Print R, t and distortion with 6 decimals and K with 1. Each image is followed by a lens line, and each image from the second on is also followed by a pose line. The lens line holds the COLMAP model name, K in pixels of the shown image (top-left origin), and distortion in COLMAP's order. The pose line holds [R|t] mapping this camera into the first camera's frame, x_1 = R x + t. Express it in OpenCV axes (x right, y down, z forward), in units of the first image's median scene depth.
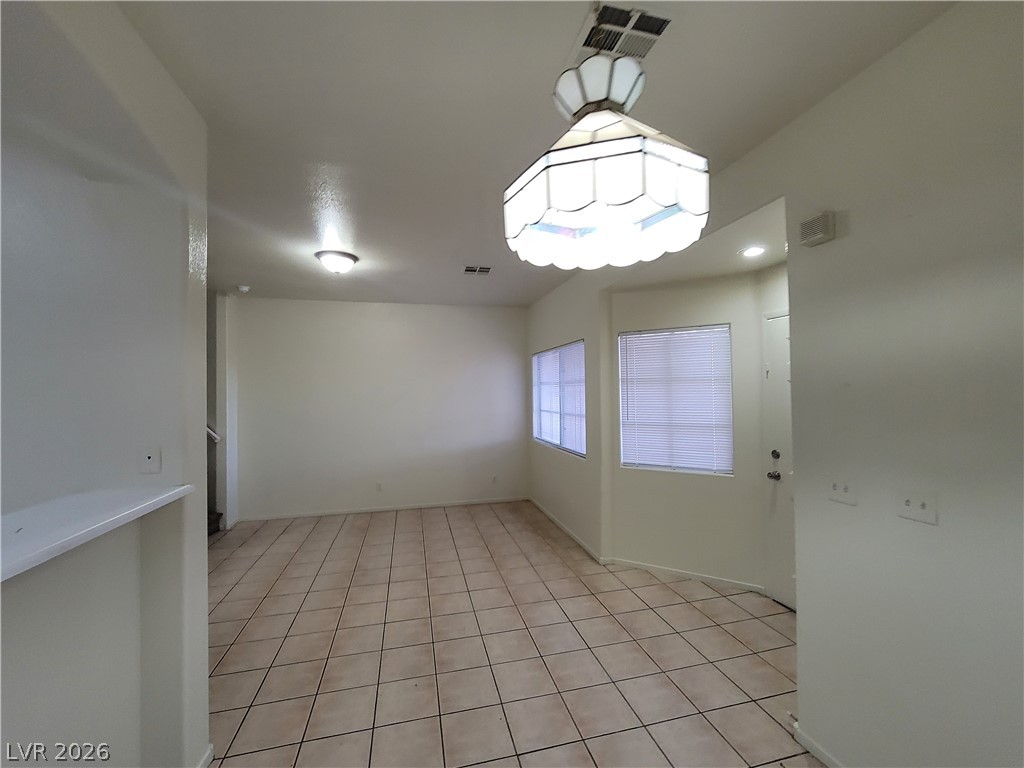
lens RADIAL K [[418.4, 0, 513.4], [0, 418.4, 383.9], [0, 0, 1]] dist [-0.008613, 0.003702]
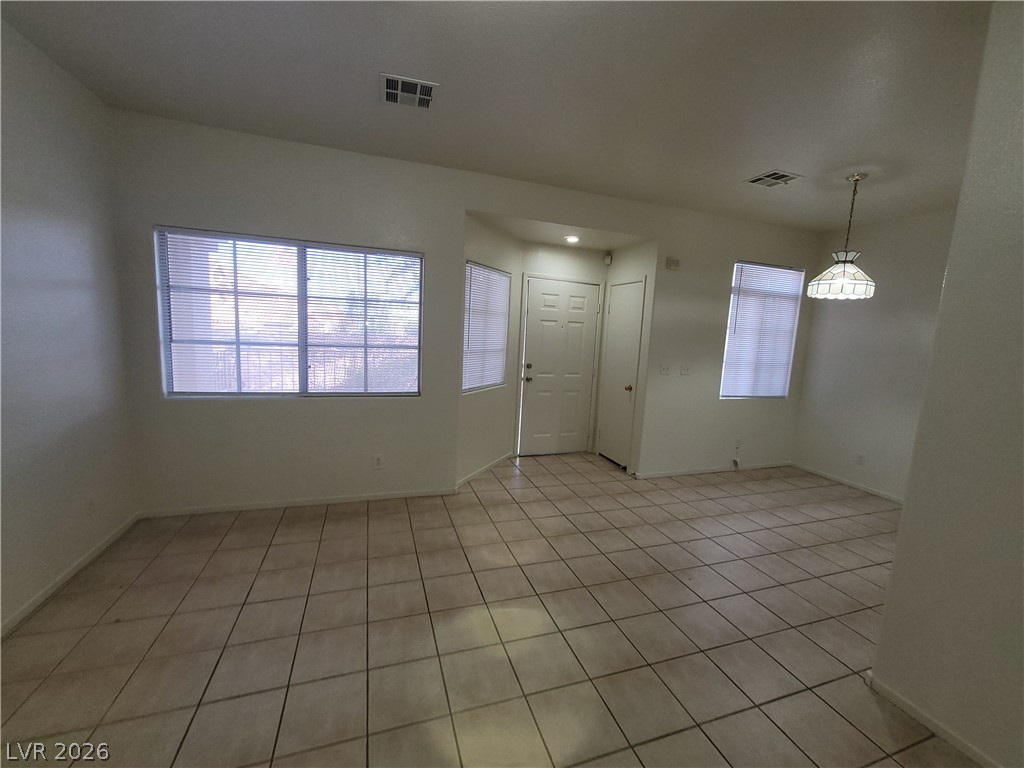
lens RADIAL K [[418.4, 0, 513.4], [0, 418.4, 383.9], [0, 0, 1]] dist [-0.008613, 0.003702]
pose [[-0.086035, -0.121832, 0.988815, -0.765396], [-0.065779, 0.991024, 0.116381, 0.044695], [-0.994118, -0.055030, -0.093277, 0.974921]]
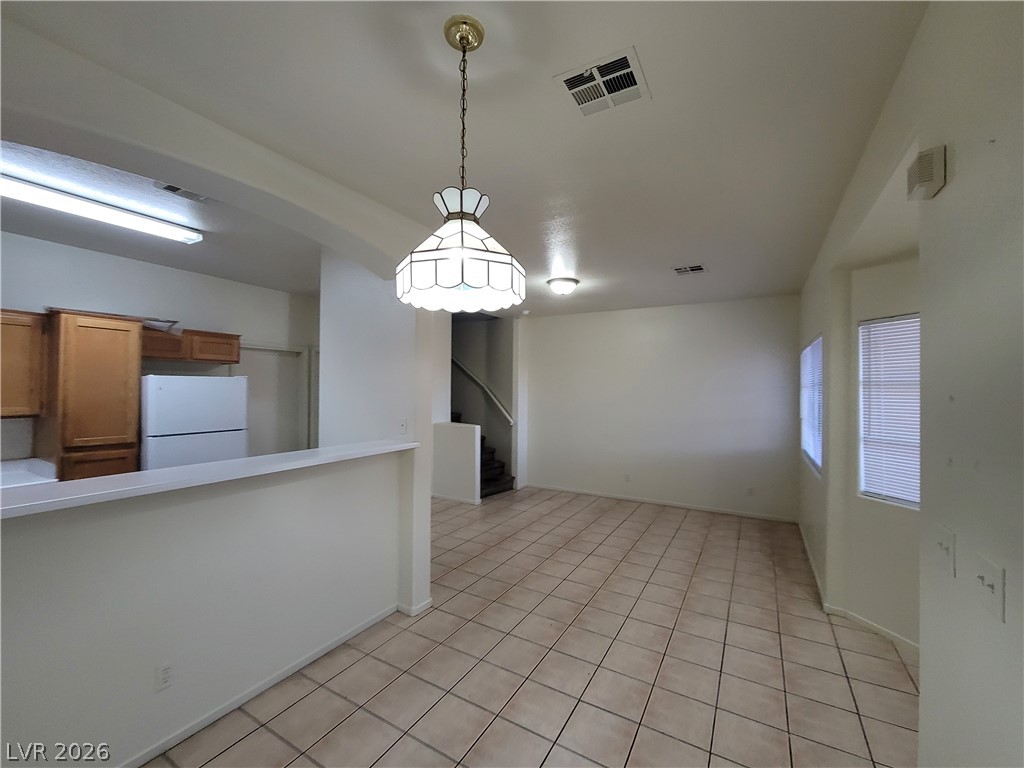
lens RADIAL K [[418.4, 0, 513.4], [0, 418.4, 383.9], [0, 0, 1]] dist [-0.008613, 0.003702]
pose [[0.717207, 0.008912, -0.696803, 0.334552], [-0.005223, 0.999959, 0.007413, -0.009870], [0.696841, -0.001677, 0.717224, 0.006926]]
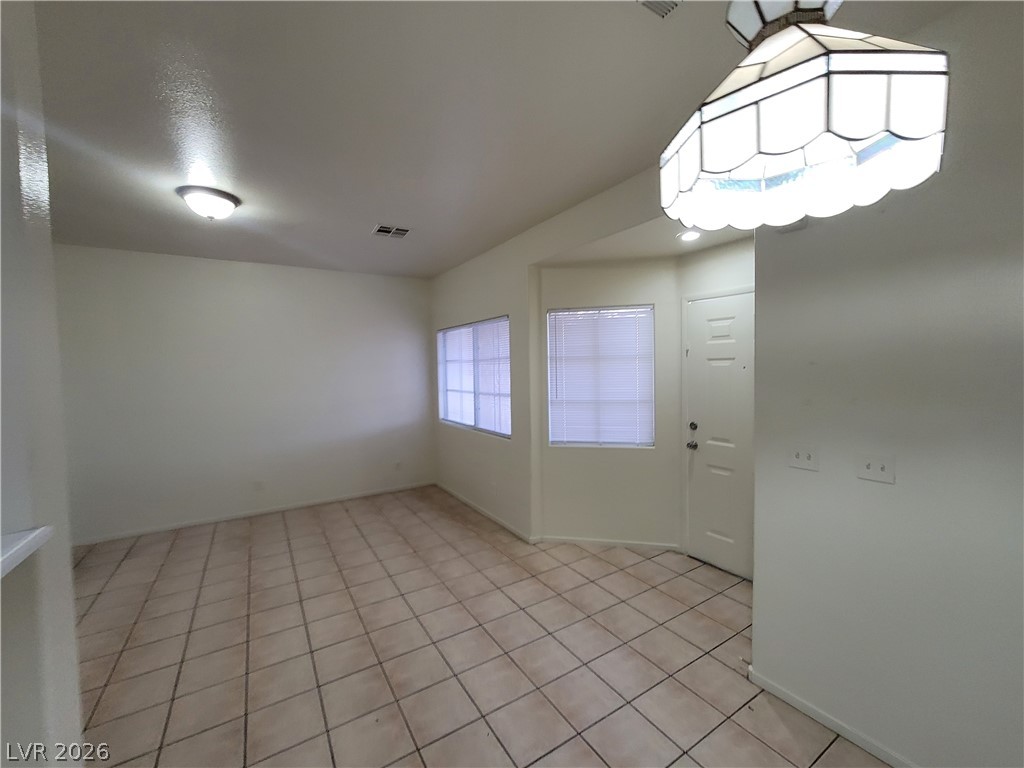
lens RADIAL K [[419.0, 0, 513.5], [0, 419.0, 384.6], [0, 0, 1]] dist [-0.005228, 0.000949]
pose [[0.951398, -0.020042, 0.307310, -0.128520], [0.002917, 0.998422, 0.056085, -0.002734], [-0.307949, -0.052463, 0.949955, 0.086239]]
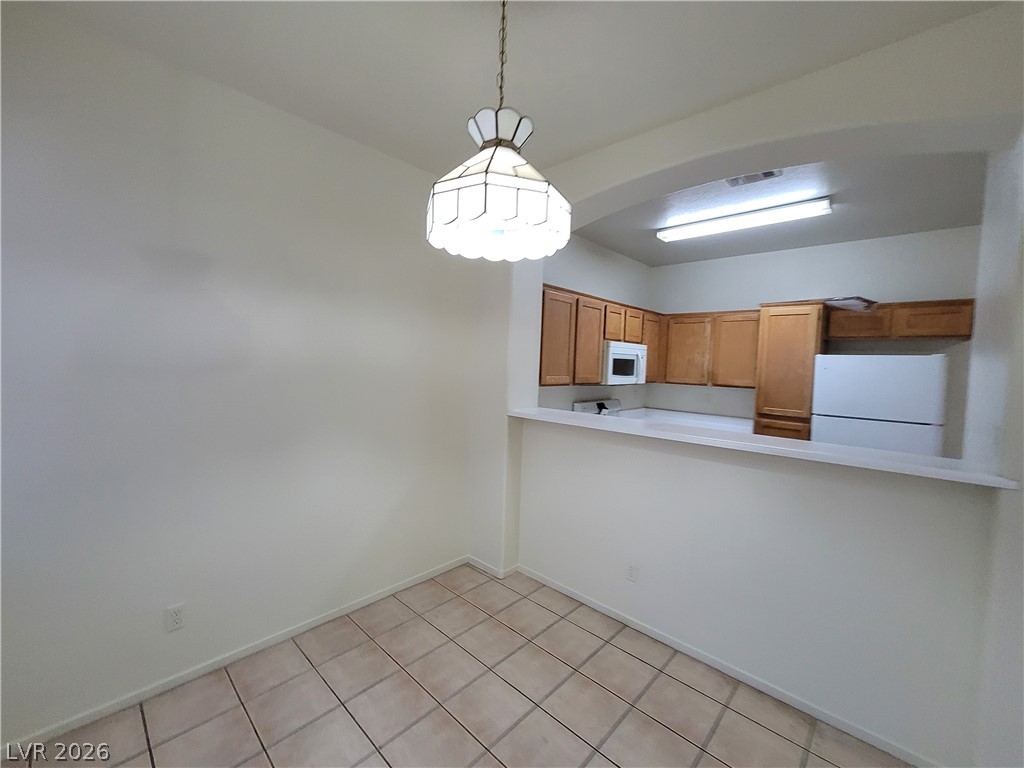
lens RADIAL K [[418.4, 0, 513.4], [0, 418.4, 383.9], [0, 0, 1]] dist [-0.008613, 0.003702]
pose [[-0.835426, 0.011316, -0.549486, 0.215113], [-0.015188, 0.998931, 0.043664, 0.016867], [0.549392, 0.044824, -0.834361, 0.514658]]
